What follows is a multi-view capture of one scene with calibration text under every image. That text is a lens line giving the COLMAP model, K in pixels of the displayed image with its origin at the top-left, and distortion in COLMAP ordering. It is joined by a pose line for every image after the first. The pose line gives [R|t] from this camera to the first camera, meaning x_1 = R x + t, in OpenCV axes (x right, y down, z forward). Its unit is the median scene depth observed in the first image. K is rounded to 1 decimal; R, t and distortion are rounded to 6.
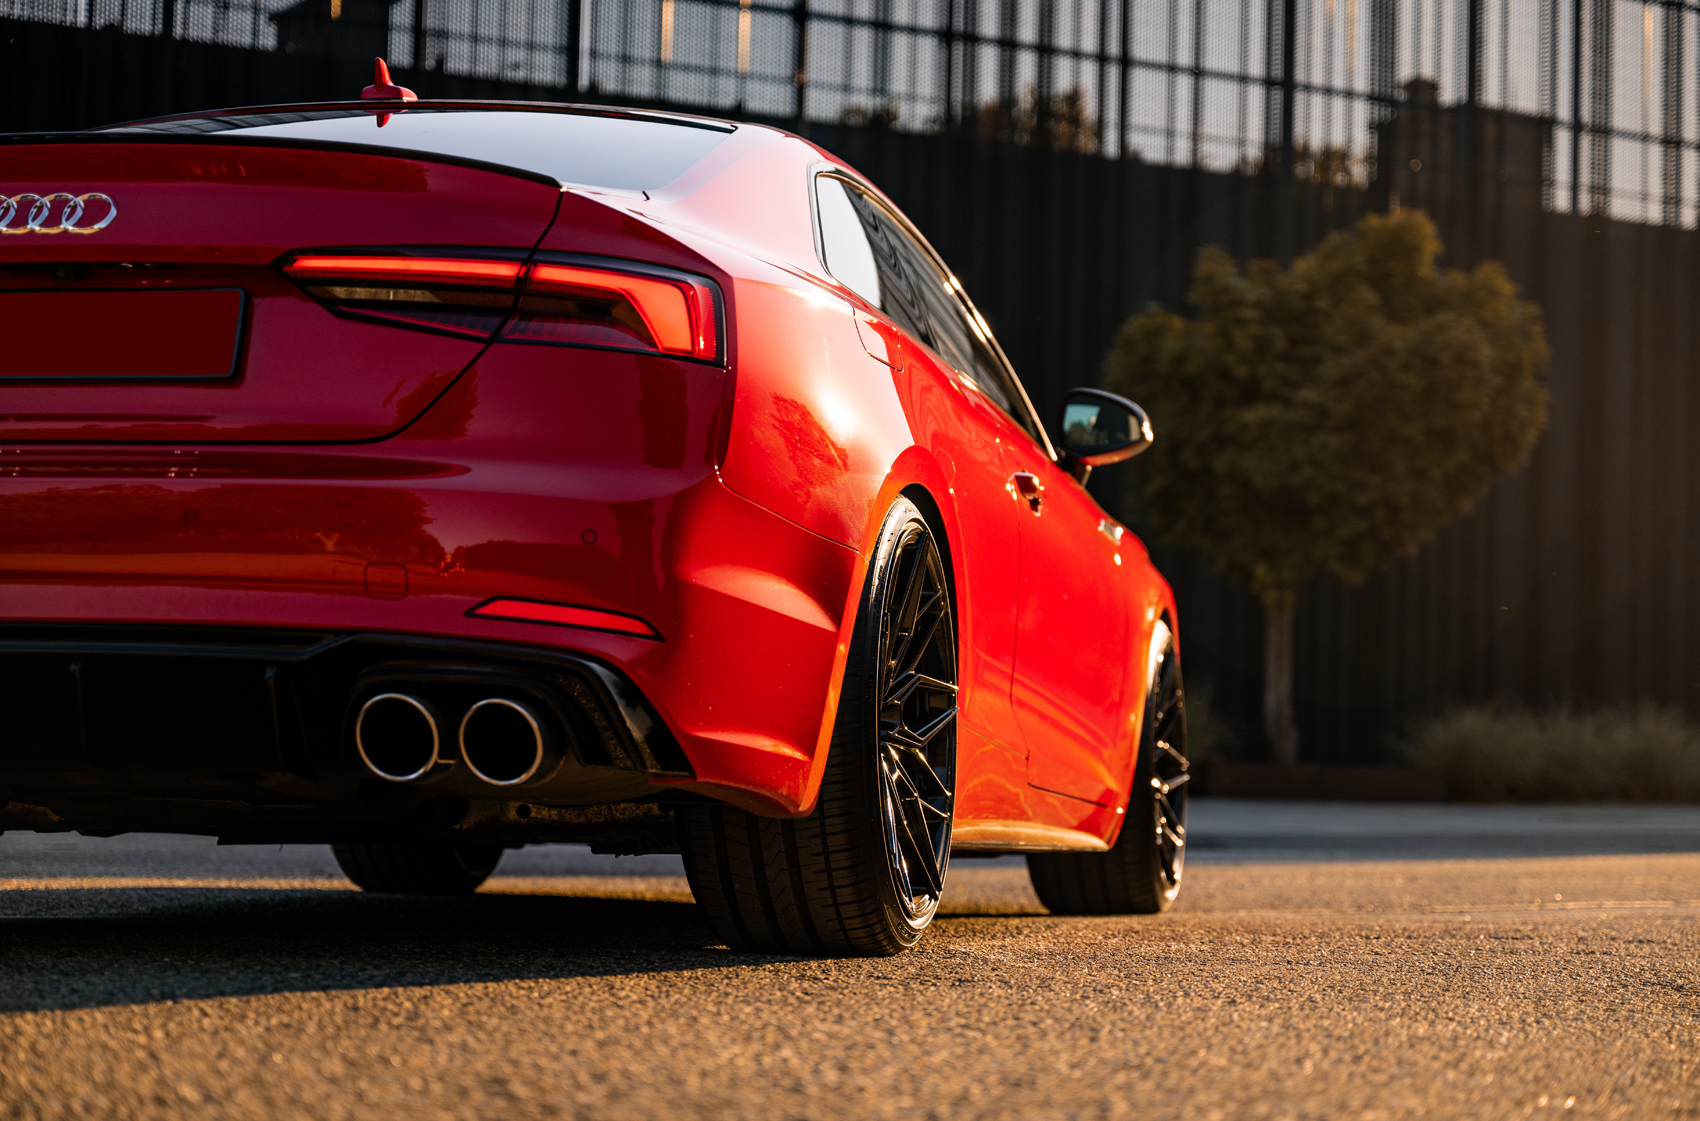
lens RADIAL K [[3339.3, 0, 850.0], [0, 3339.3, 560.5], [0, 0, 1]] dist [0.013837, -0.018015]
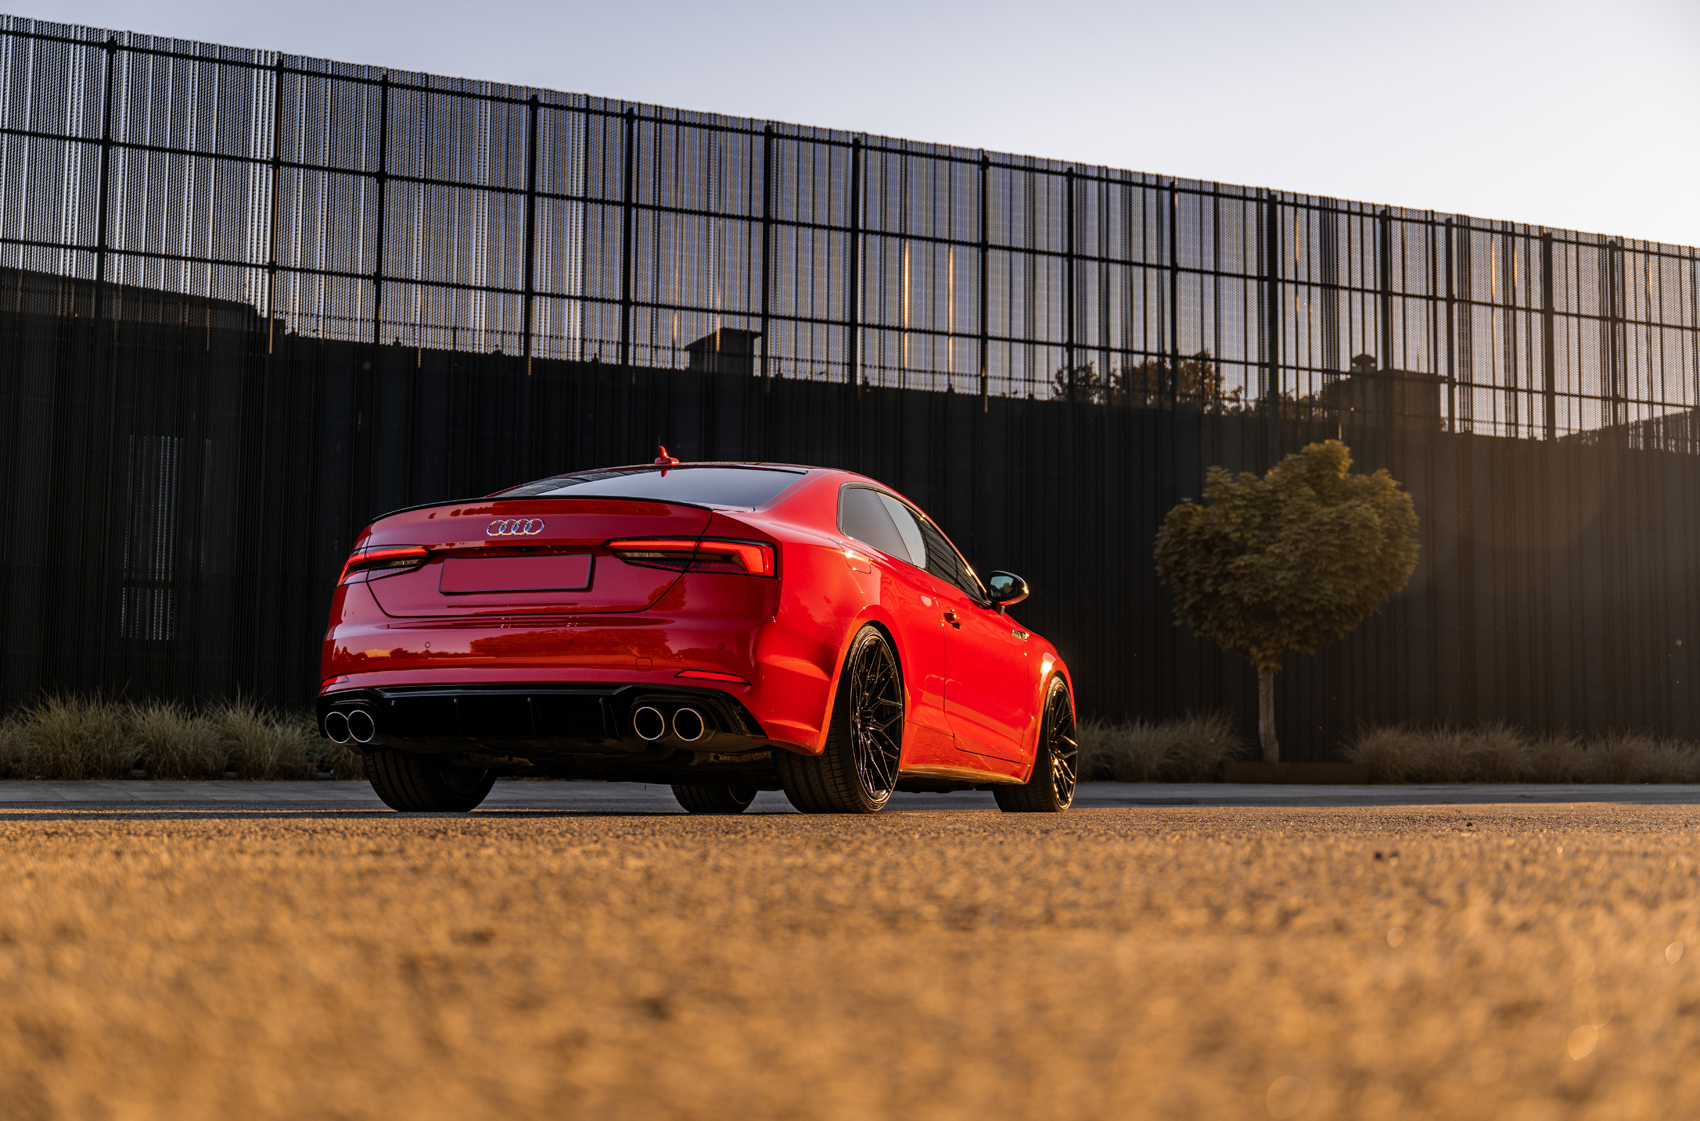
lens RADIAL K [[2094.7, 0, 850.0], [0, 2094.7, 560.5], [0, 0, 1]] dist [0.011486, 0.004502]
pose [[0.994090, -0.027440, -0.105032, 0.032449], [0.022825, 0.998731, -0.044899, 0.000347], [0.106131, 0.042237, 0.993455, -0.103287]]
